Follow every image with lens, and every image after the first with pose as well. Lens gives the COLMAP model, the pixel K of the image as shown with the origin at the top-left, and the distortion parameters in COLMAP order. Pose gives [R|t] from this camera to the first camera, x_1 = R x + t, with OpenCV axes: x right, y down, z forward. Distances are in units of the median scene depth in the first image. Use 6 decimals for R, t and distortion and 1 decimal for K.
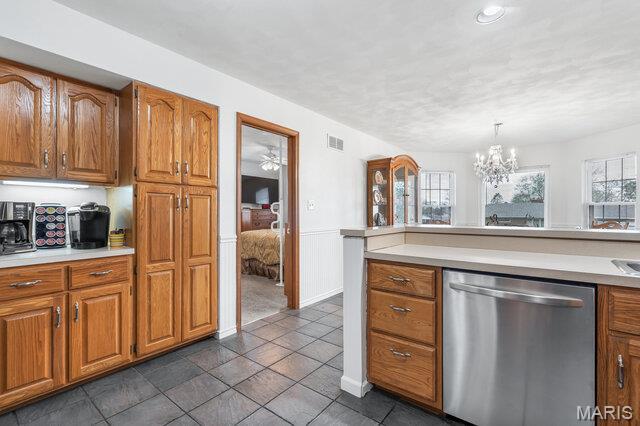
lens RADIAL K [[293.4, 0, 318.1], [0, 293.4, 213.4], [0, 0, 1]] dist [0.000662, 0.000368]
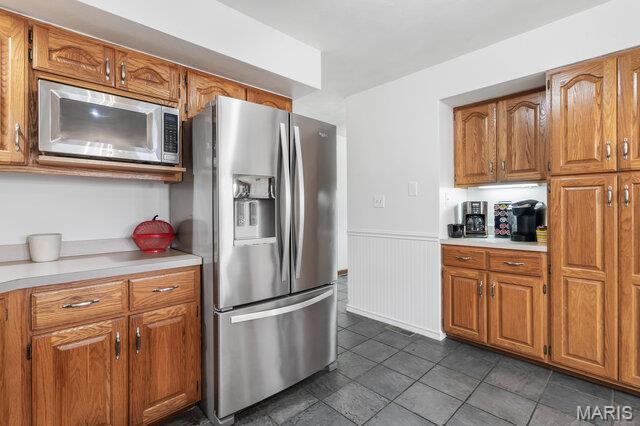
lens RADIAL K [[293.4, 0, 318.4], [0, 293.4, 211.2], [0, 0, 1]] dist [0.000662, 0.000368]
pose [[-0.139344, 0.010637, -0.990187, 0.440417], [0.001534, 0.999943, 0.010526, -0.007220], [0.990243, -0.000052, -0.139353, 0.401671]]
